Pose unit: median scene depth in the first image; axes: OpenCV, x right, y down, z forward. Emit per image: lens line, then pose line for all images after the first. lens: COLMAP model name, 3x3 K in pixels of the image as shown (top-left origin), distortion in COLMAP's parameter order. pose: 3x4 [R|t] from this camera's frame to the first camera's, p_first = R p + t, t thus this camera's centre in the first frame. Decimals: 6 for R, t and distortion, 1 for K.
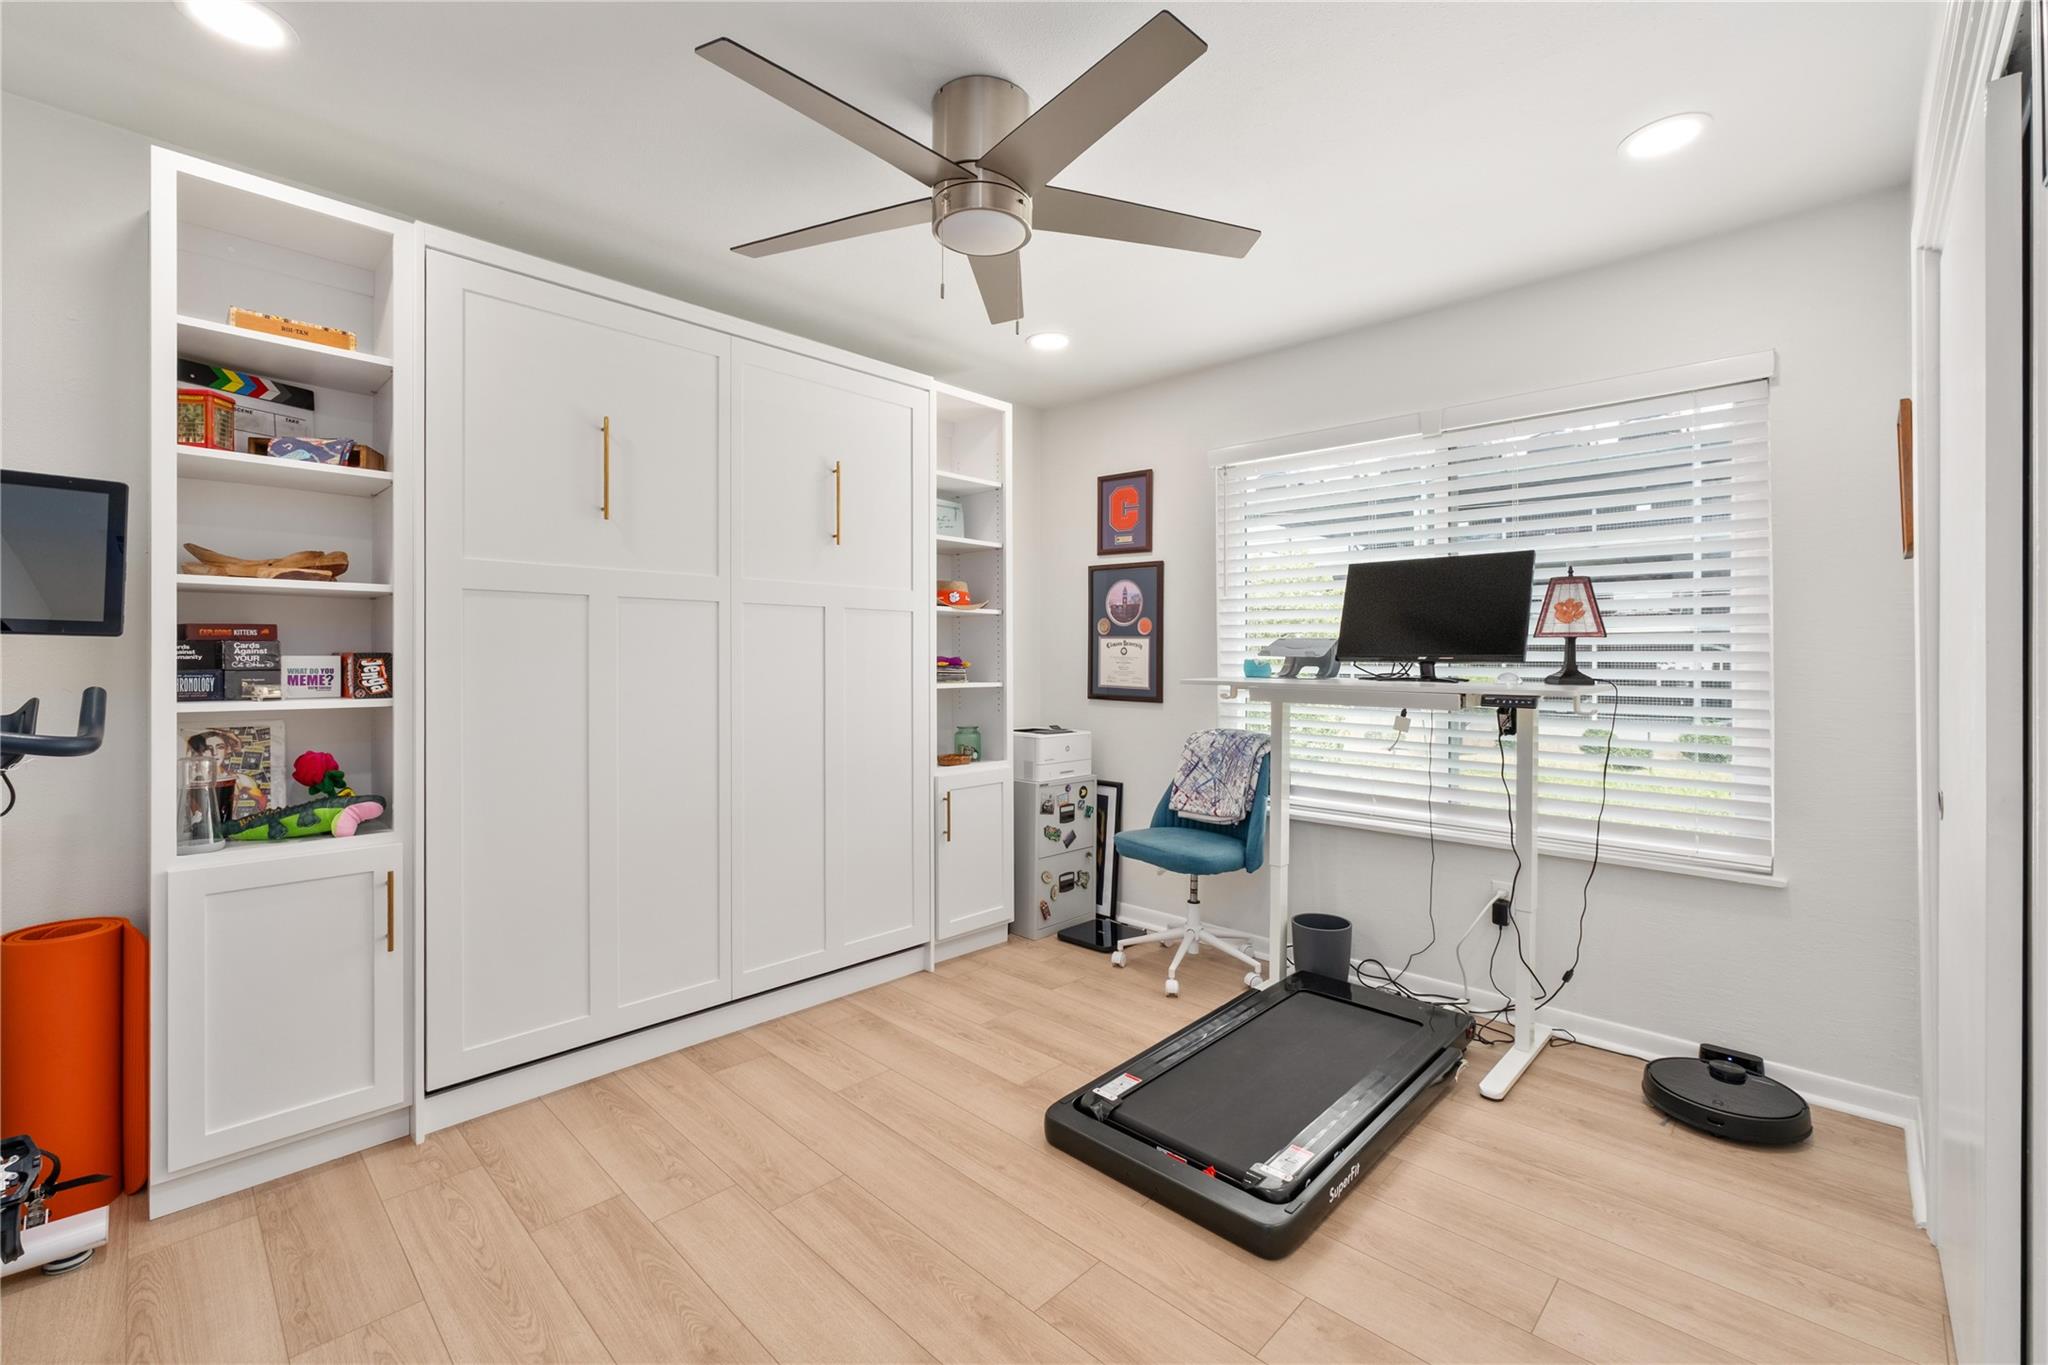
lens RADIAL K [[867.5, 0, 1023.6], [0, 867.5, 642.3], [0, 0, 1]] dist [-0.024519, 0.008852]
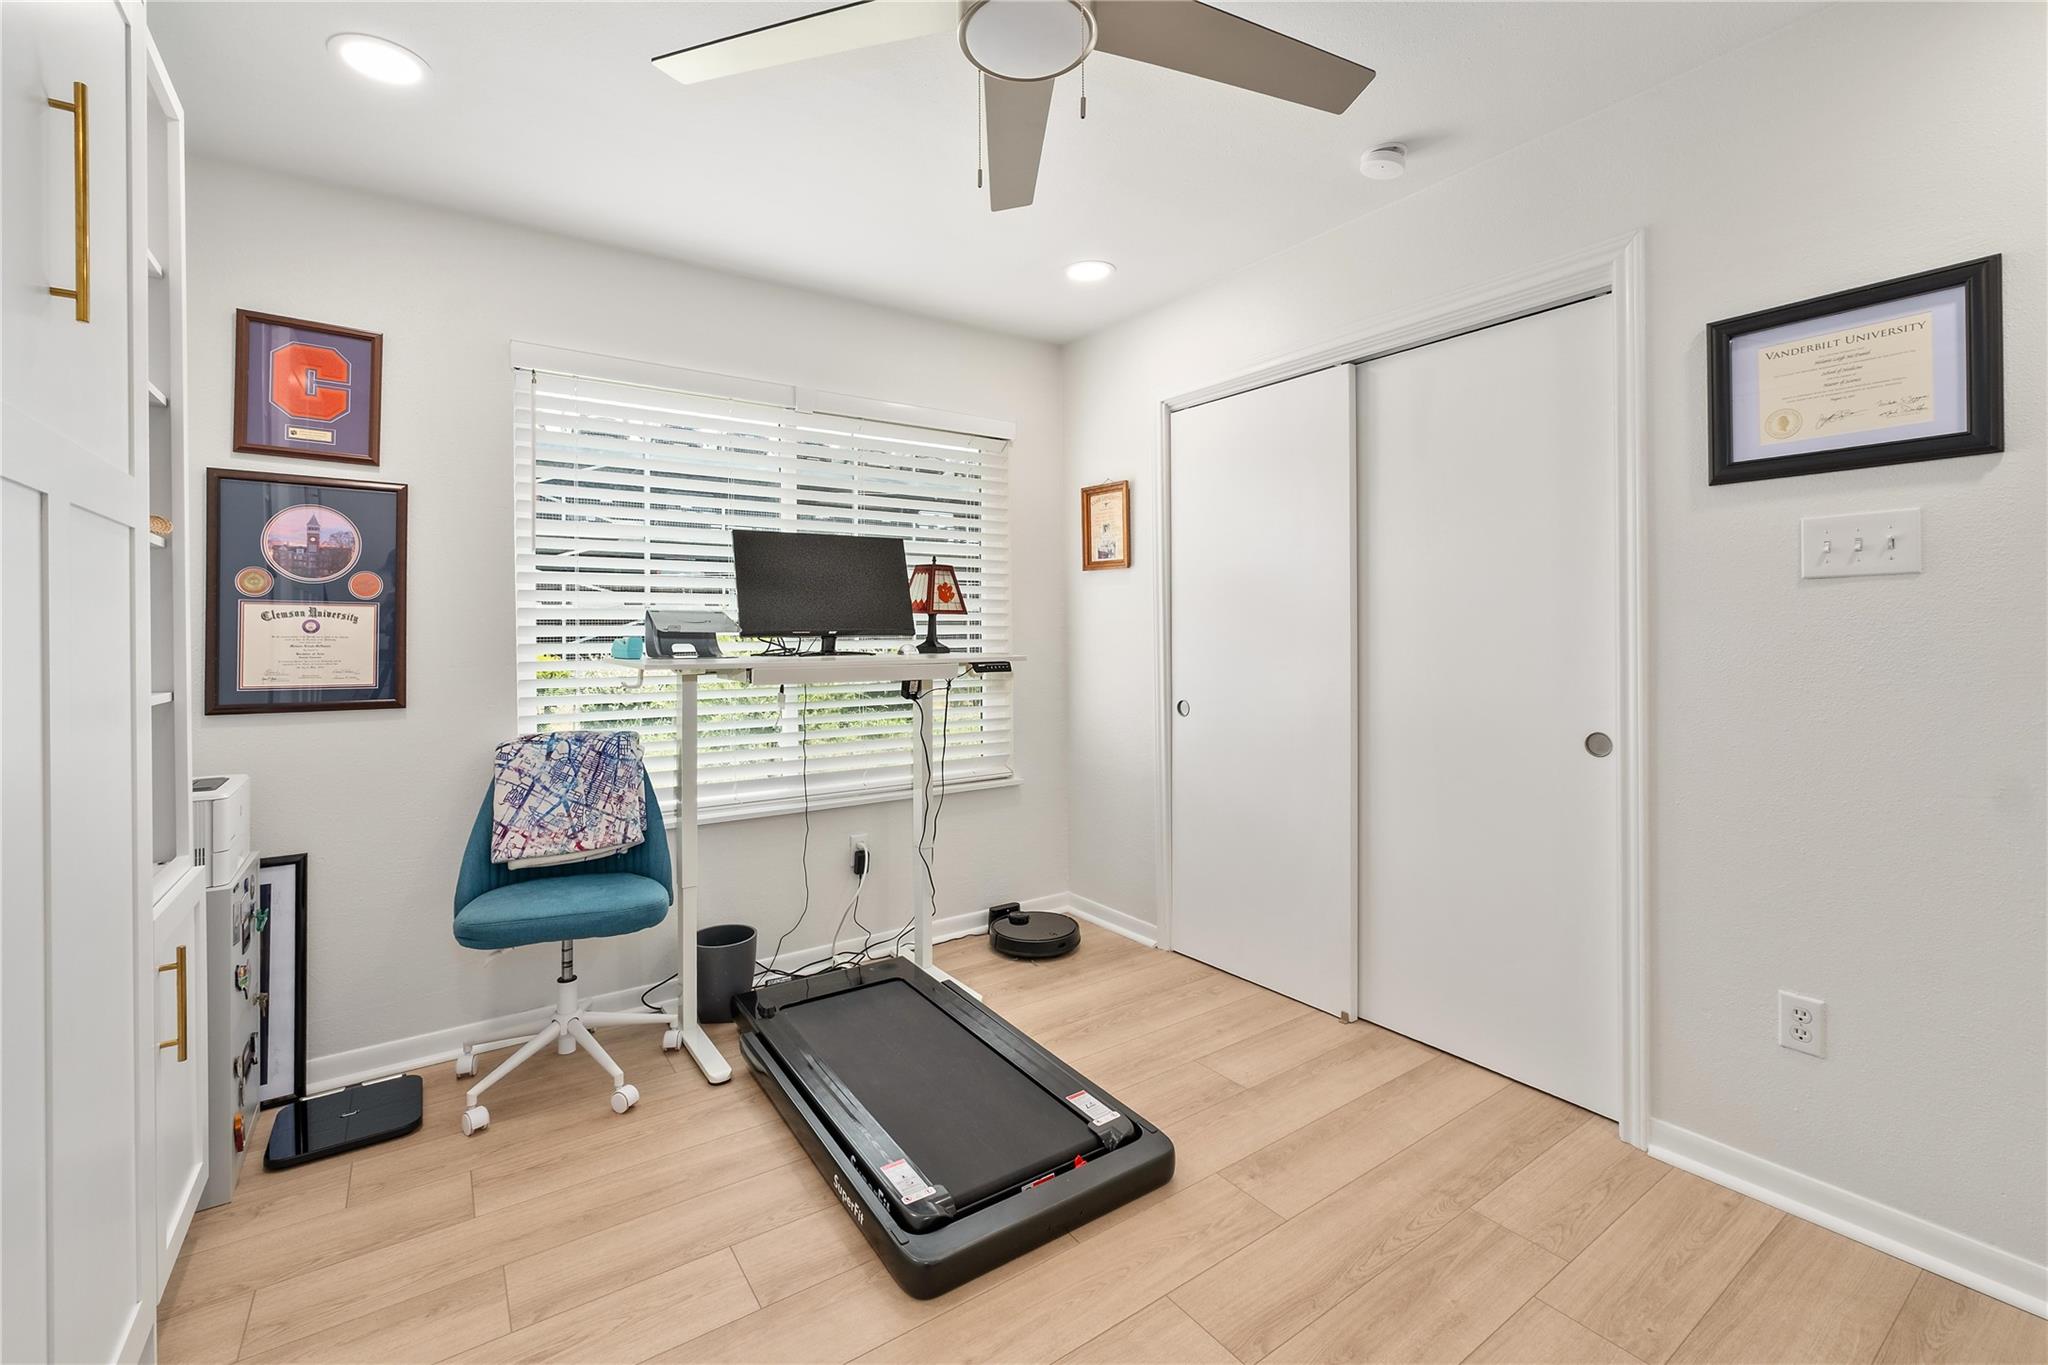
lens RADIAL K [[866.9, 0, 1028.5], [0, 866.9, 614.6], [0, 0, 1]] dist [-0.026939, 0.012156]
pose [[0.191884, 0.013277, 0.981328, -0.444040], [-0.007390, 0.999900, -0.012083, 0.007008], [-0.981390, -0.004933, 0.191962, 0.516441]]
